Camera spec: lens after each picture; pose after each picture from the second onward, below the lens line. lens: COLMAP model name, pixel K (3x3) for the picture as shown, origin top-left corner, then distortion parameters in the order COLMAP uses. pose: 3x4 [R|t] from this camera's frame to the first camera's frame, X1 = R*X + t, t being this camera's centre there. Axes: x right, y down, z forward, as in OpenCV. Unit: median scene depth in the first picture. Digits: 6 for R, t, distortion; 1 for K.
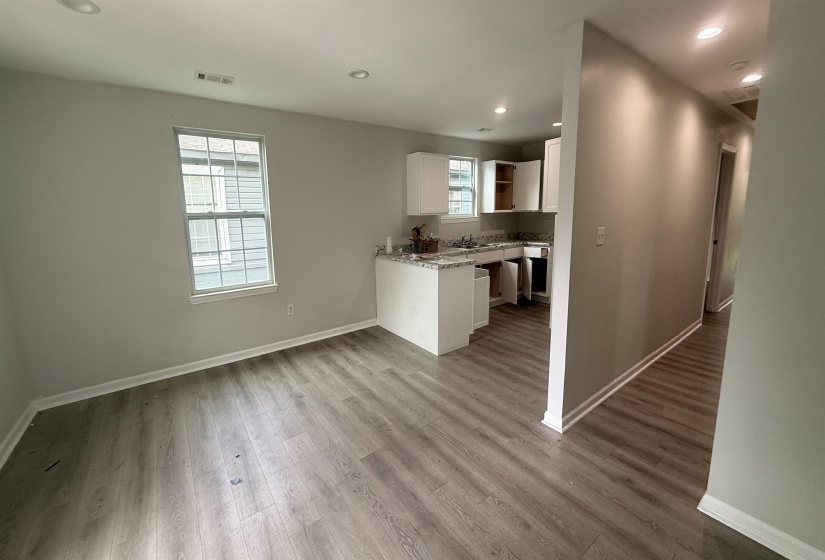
lens RADIAL K [[327.5, 0, 412.7], [0, 327.5, 271.2], [0, 0, 1]] dist [-0.016042, 0.000001]
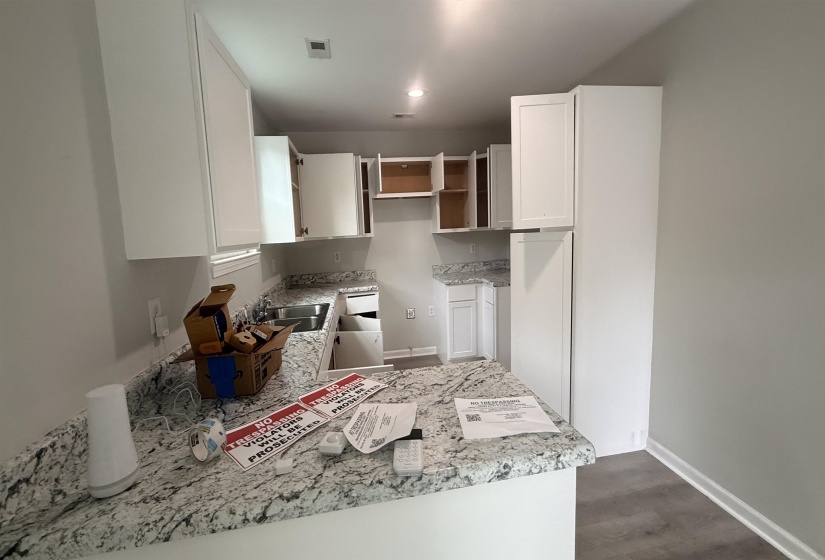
lens RADIAL K [[327.5, 0, 412.7], [0, 327.5, 271.2], [0, 0, 1]] dist [-0.016042, 0.000001]
pose [[0.467338, -0.112182, 0.876932, -0.127163], [0.205400, 0.978552, 0.015719, -0.124368], [-0.859887, 0.172775, 0.480357, 0.714539]]
